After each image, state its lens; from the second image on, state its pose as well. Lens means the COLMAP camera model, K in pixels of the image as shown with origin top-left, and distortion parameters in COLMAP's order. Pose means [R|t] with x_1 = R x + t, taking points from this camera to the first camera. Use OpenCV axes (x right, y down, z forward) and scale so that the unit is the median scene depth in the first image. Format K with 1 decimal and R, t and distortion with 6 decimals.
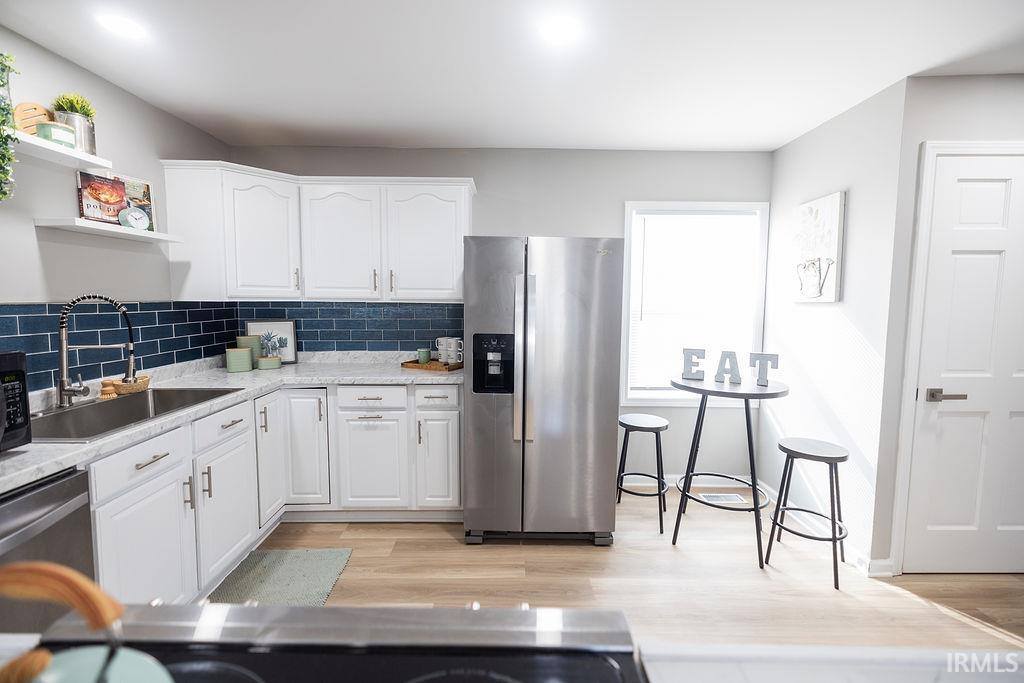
lens RADIAL K [[436.3, 0, 506.9], [0, 436.3, 335.1], [0, 0, 1]] dist [0.000705, 0.000167]
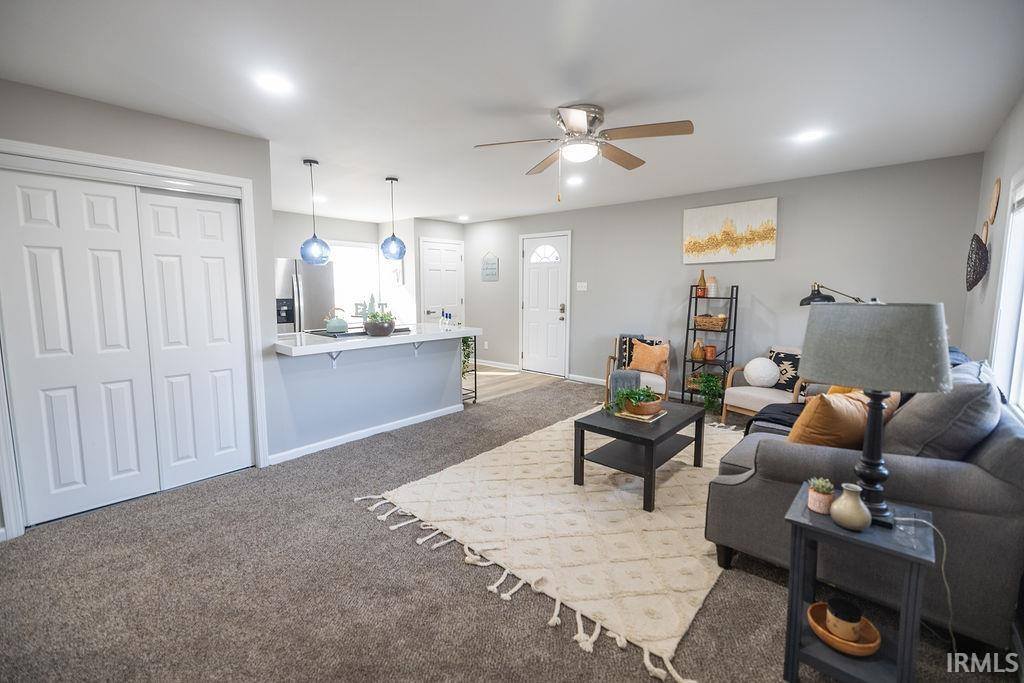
lens RADIAL K [[436.3, 0, 506.9], [0, 436.3, 335.1], [0, 0, 1]] dist [0.000705, 0.000167]
pose [[0.664527, -0.091156, 0.741683, -0.974188], [0.062909, 0.995833, 0.066028, 0.110217], [-0.744611, 0.002781, 0.667493, -1.463342]]
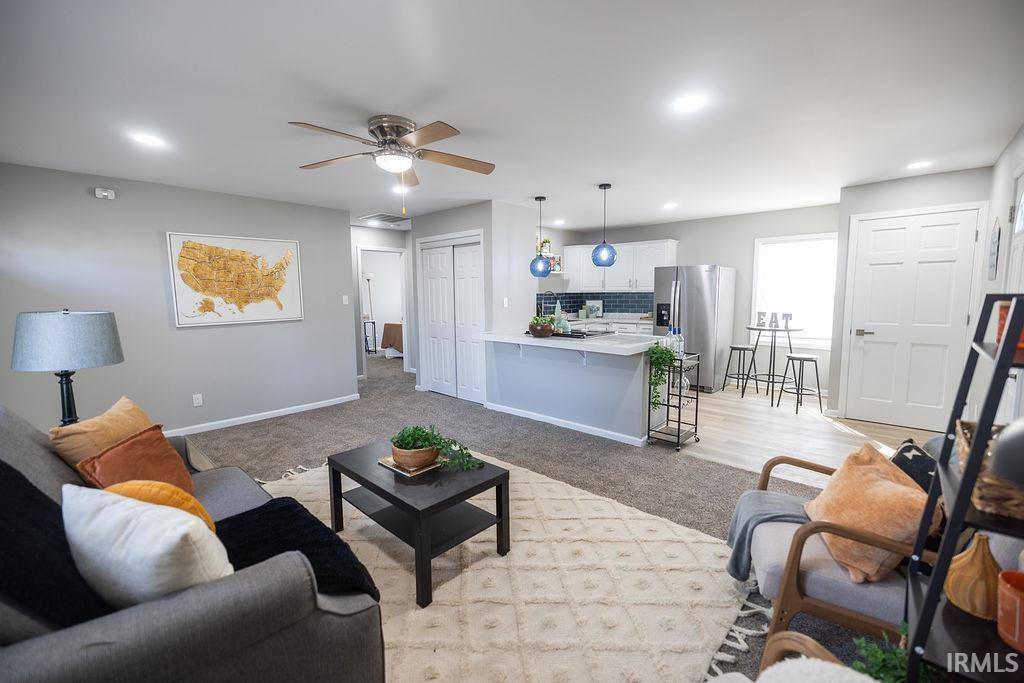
lens RADIAL K [[426.1, 0, 506.1], [0, 426.1, 336.8], [0, 0, 1]] dist [-0.000377, 0.000327]
pose [[0.729948, 0.057399, -0.681088, 0.985114], [-0.038342, 0.998337, 0.043042, 0.117163], [0.682426, -0.005304, 0.730935, -1.460625]]
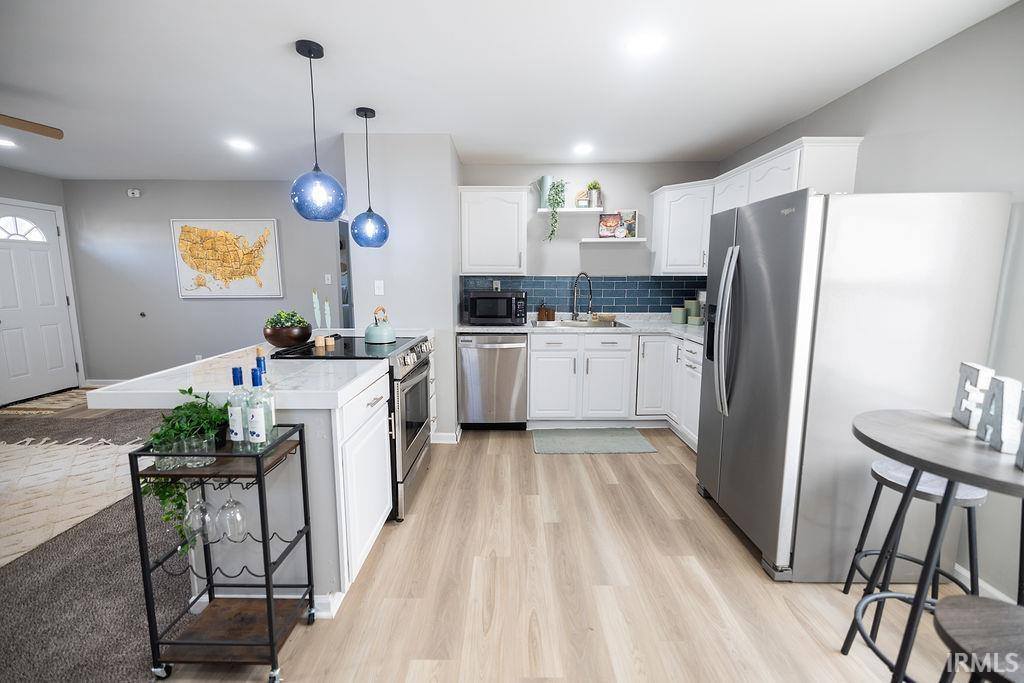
lens RADIAL K [[431.2, 0, 509.2], [0, 431.2, 334.9], [0, 0, 1]] dist [0.002103, 0.000264]
pose [[-0.001787, 0.132837, -0.991136, 0.962655], [-0.081812, 0.987796, 0.132537, -0.028636], [0.996646, 0.081324, 0.009103, 0.469824]]
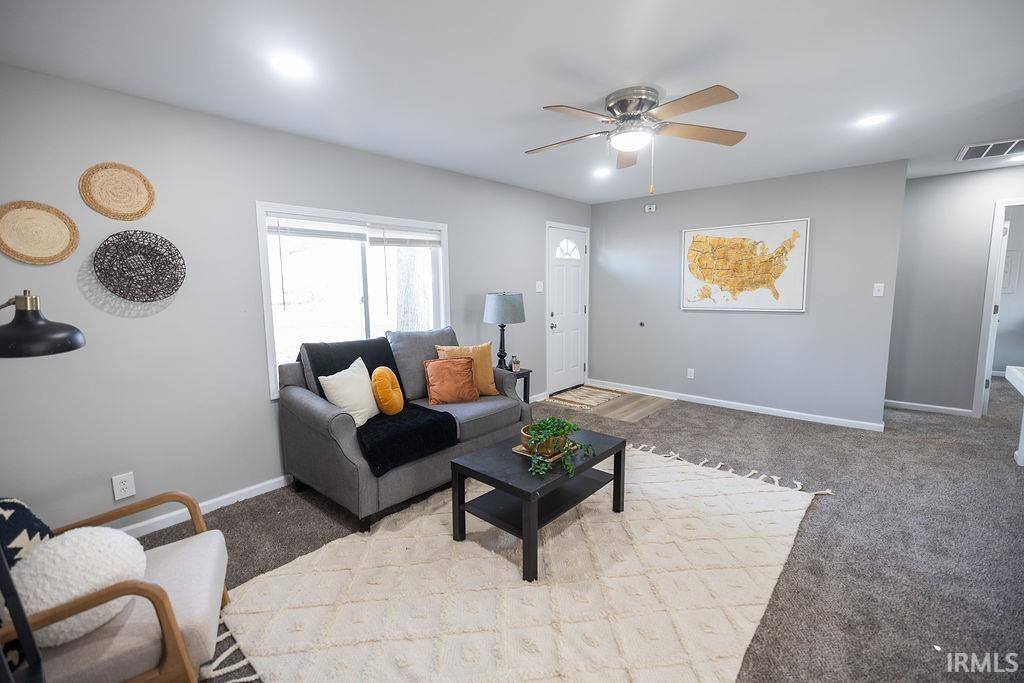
lens RADIAL K [[438.3, 0, 506.0], [0, 438.3, 338.4], [0, 0, 1]] dist [0.001298, 0.000227]
pose [[-0.665859, 0.093798, -0.740158, 0.991409], [-0.051247, 0.983972, 0.170799, 0.023518], [0.744316, 0.151658, -0.650380, -0.354038]]
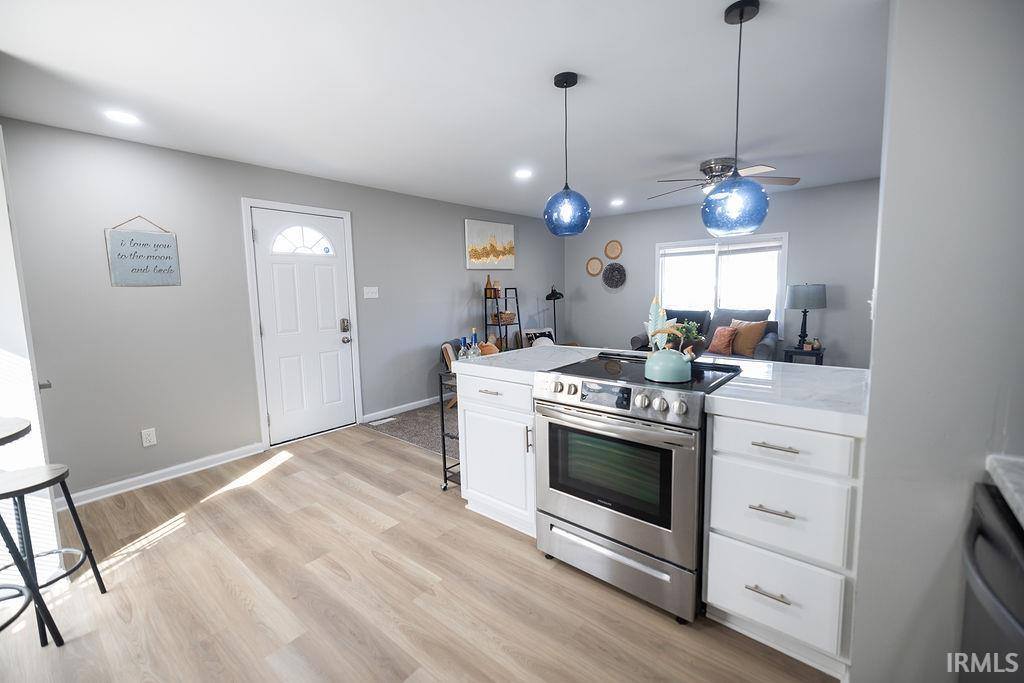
lens RADIAL K [[426.6, 0, 507.7], [0, 426.6, 337.4], [0, 0, 1]] dist [0.001878, 0.000196]
pose [[-0.769553, -0.057977, 0.635945, -0.422088], [0.071327, 0.981834, 0.175823, -0.063211], [-0.634587, 0.180665, -0.751438, 0.896708]]
